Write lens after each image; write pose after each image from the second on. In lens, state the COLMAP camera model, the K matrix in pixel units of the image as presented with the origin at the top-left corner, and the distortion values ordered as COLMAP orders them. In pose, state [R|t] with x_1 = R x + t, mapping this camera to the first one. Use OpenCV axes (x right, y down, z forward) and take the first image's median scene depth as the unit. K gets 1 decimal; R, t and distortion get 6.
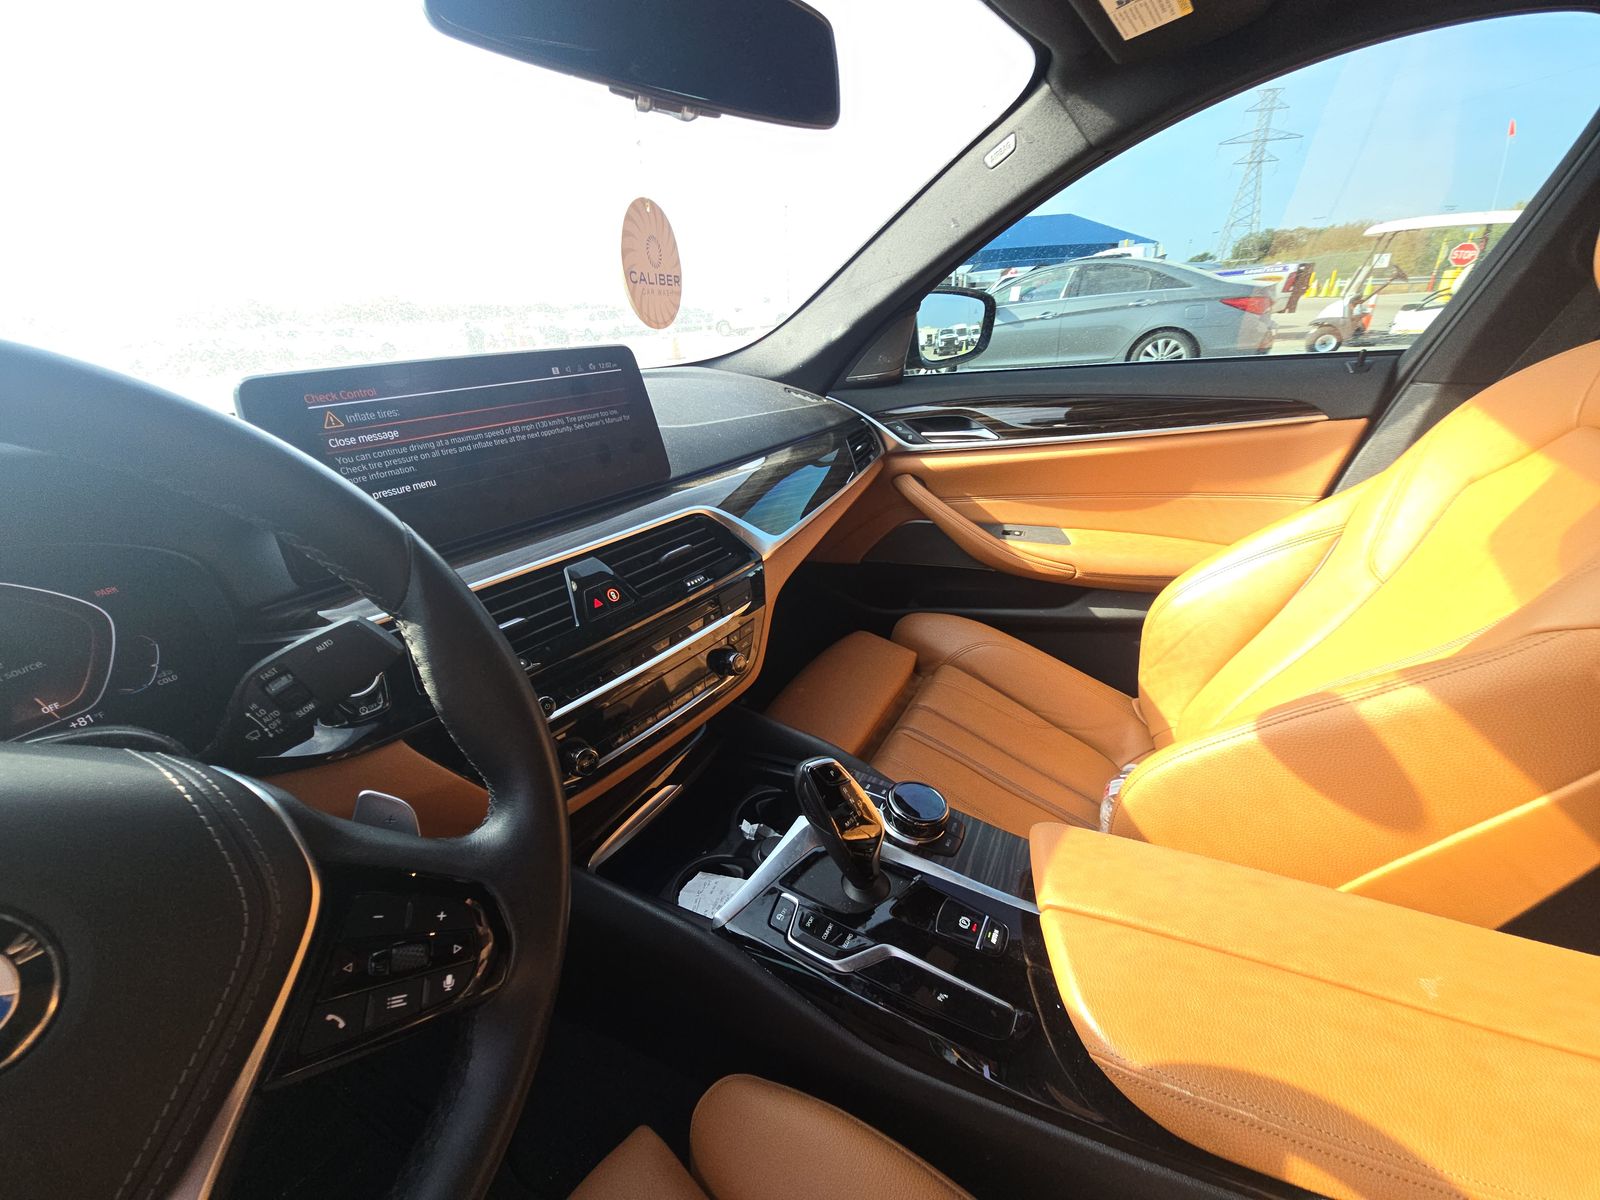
lens RADIAL K [[651.0, 0, 801.3], [0, 651.0, 611.9], [0, 0, 1]] dist [0.011386, -0.009335]
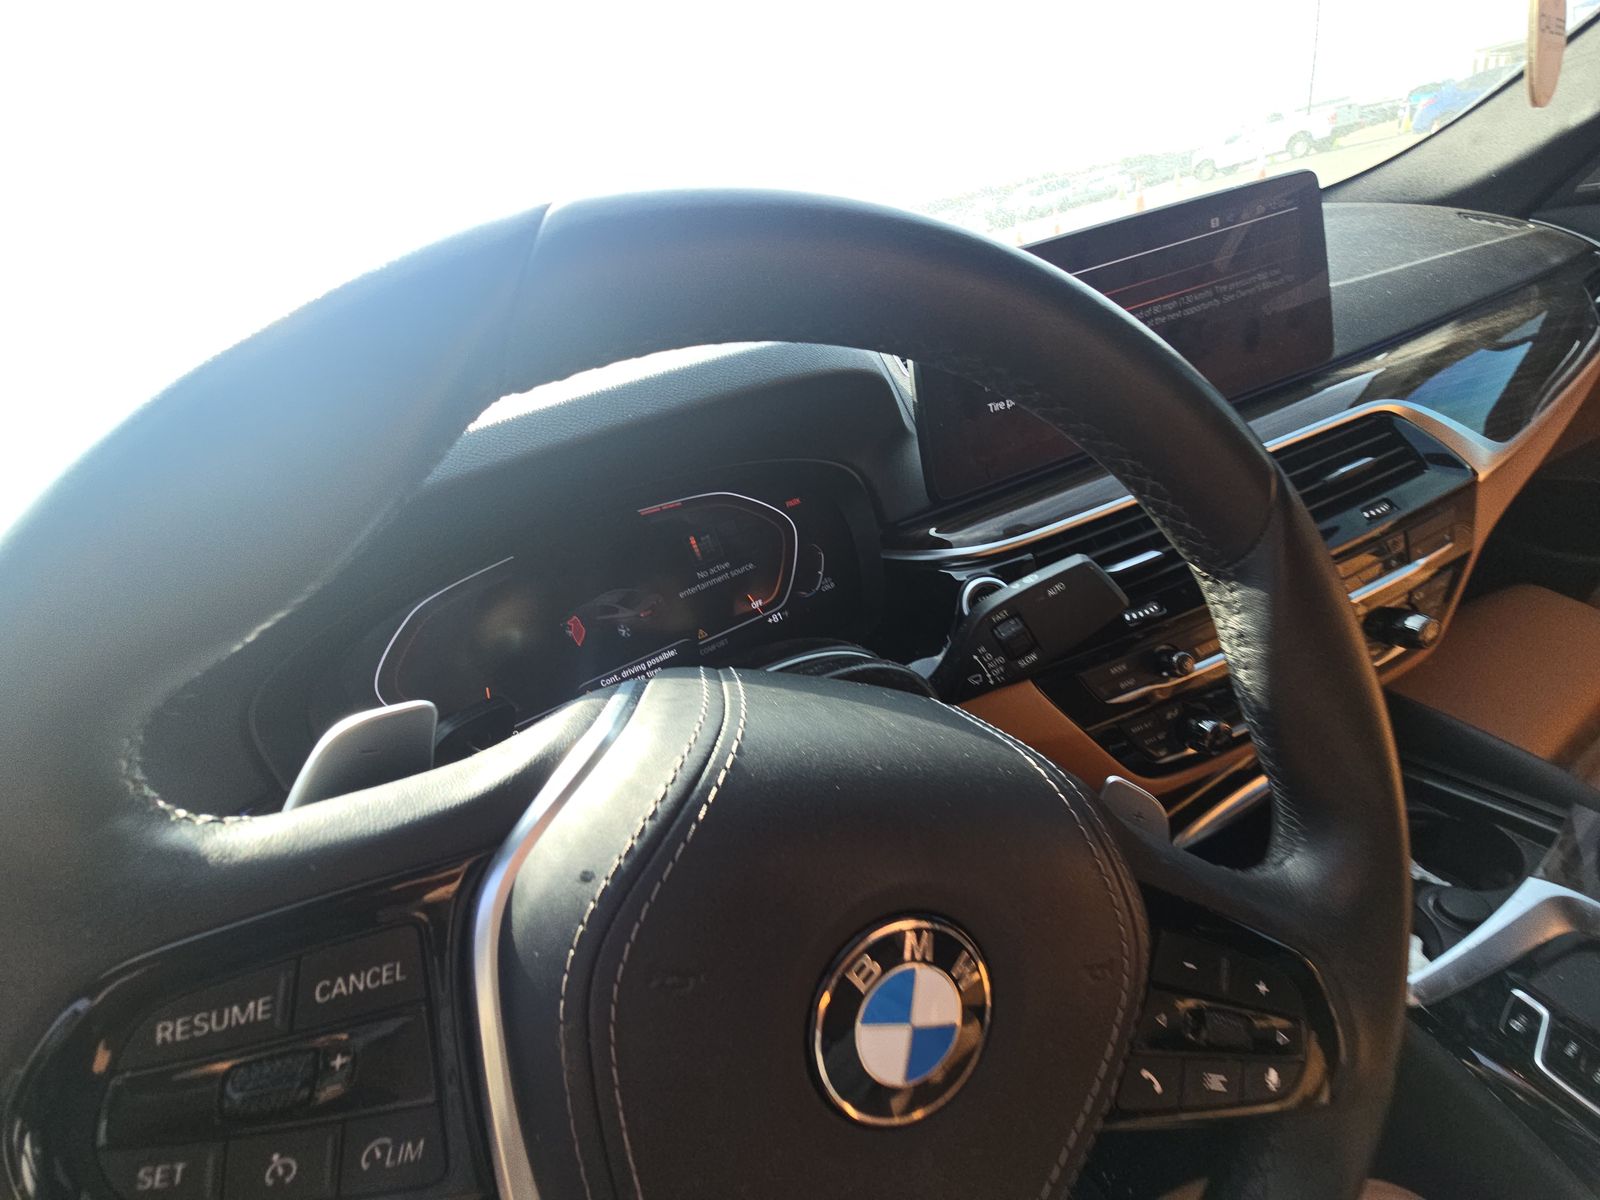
lens RADIAL K [[643.5, 0, 801.5], [0, 643.5, 611.5], [0, 0, 1]] dist [0.030323, -0.021361]
pose [[0.818422, 0.139218, -0.557498, -0.194301], [-0.055901, 0.984895, 0.163882, -0.014841], [0.571893, -0.102960, 0.813842, 0.044216]]
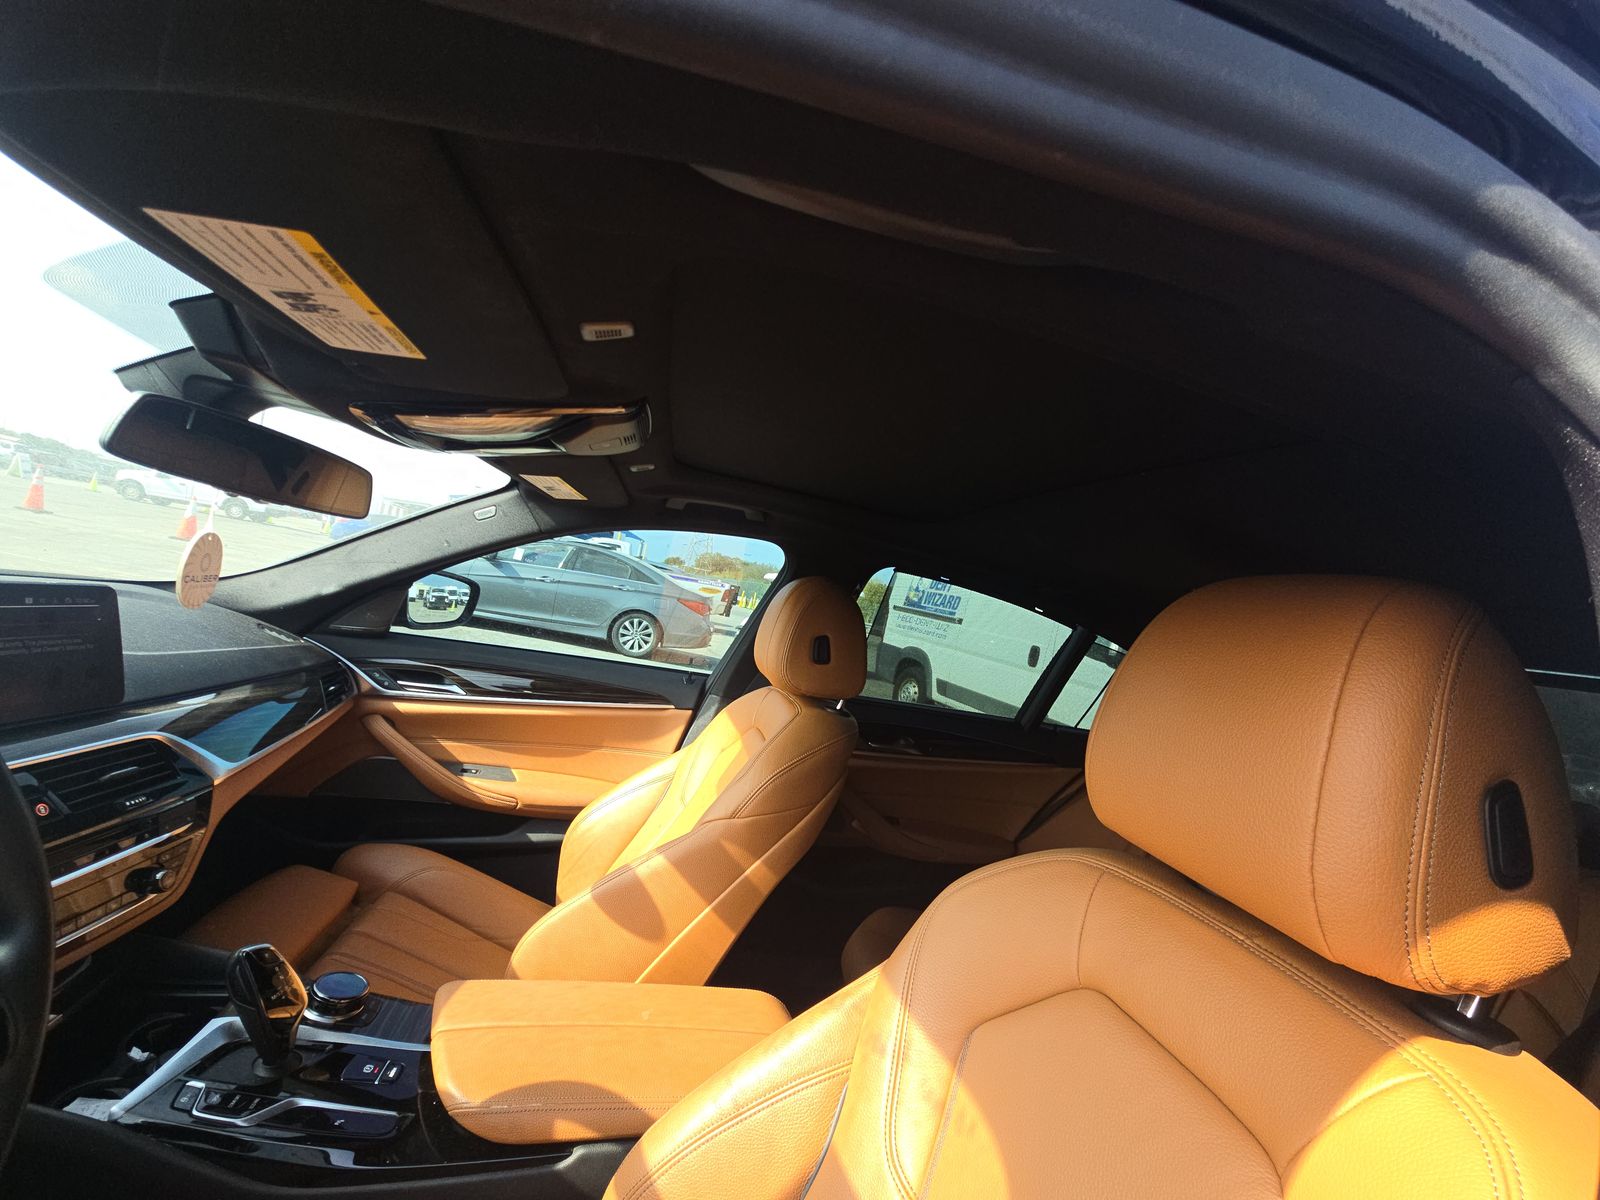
lens RADIAL K [[651.0, 0, 801.3], [0, 651.0, 611.9], [0, 0, 1]] dist [0.011386, -0.009335]
pose [[0.741028, 0.195636, 0.642343, -0.073749], [0.050146, 0.937821, -0.343479, 0.063846], [-0.669599, 0.286738, 0.685141, -0.429402]]
